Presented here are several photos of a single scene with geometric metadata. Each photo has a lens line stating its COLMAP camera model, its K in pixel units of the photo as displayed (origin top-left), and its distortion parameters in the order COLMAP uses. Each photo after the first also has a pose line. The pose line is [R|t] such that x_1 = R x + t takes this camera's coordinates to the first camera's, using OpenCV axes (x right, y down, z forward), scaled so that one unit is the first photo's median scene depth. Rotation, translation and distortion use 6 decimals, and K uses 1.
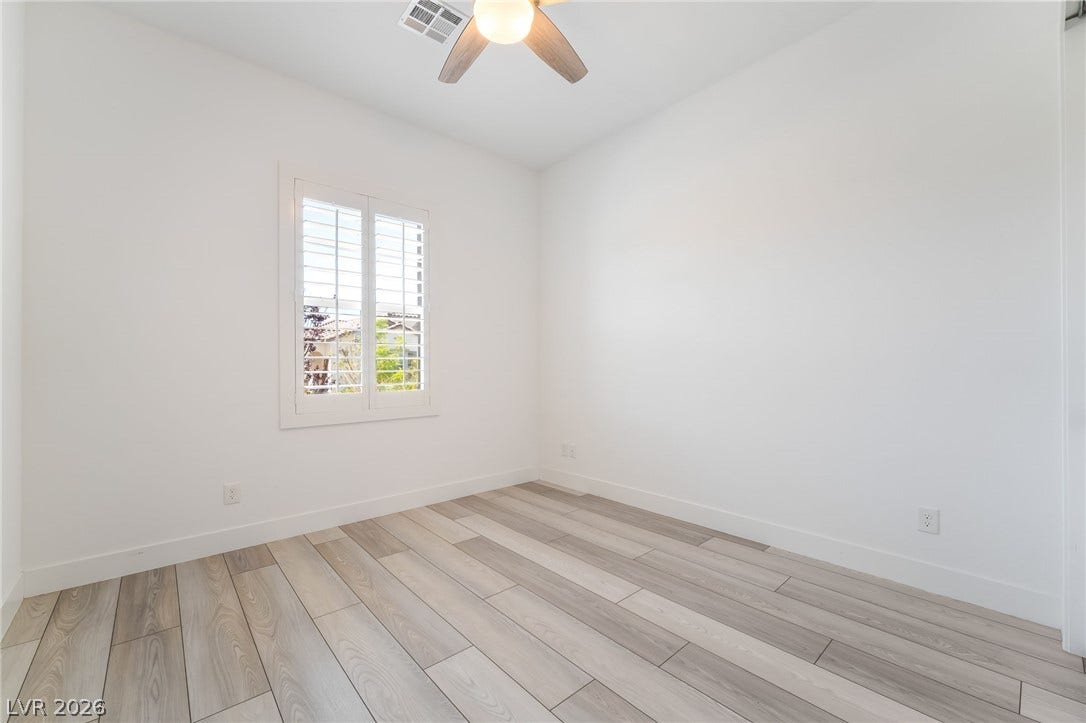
lens RADIAL K [[453.1, 0, 536.4], [0, 453.1, 363.8], [0, 0, 1]] dist [-0.002377, -0.001402]
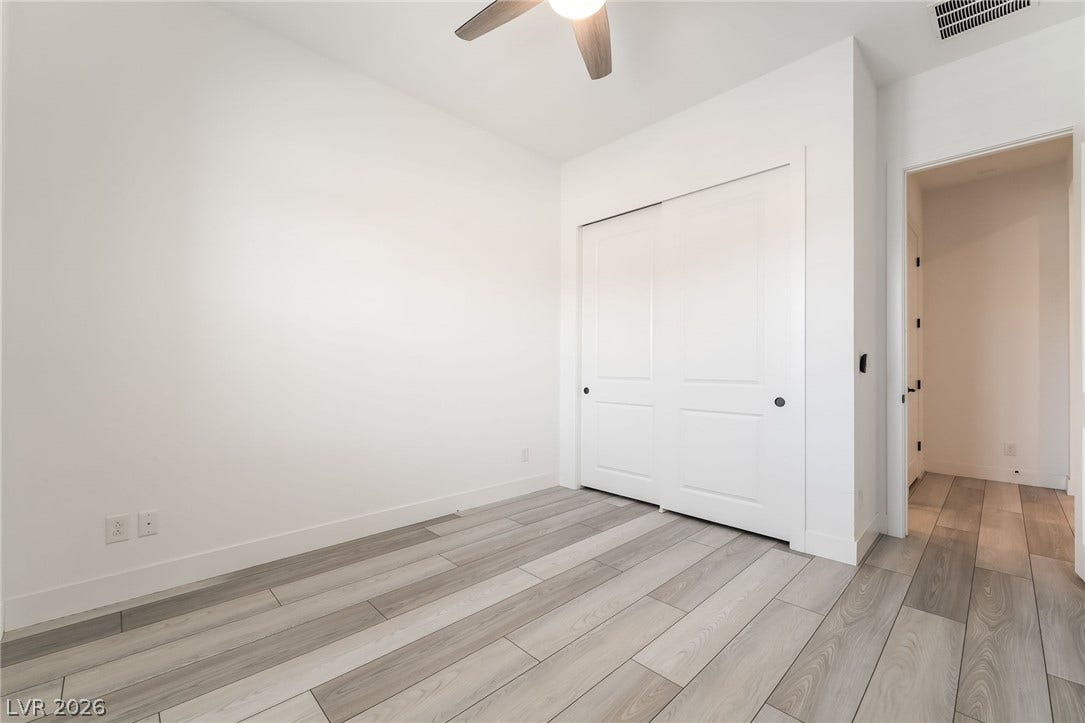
lens RADIAL K [[452.7, 0, 534.9], [0, 452.7, 365.7], [0, 0, 1]] dist [-0.002377, -0.001402]
pose [[-0.070945, 0.006106, 0.997462, -0.800903], [-0.009292, 0.999934, -0.006782, 0.003836], [-0.997437, -0.009750, -0.070883, 0.939299]]
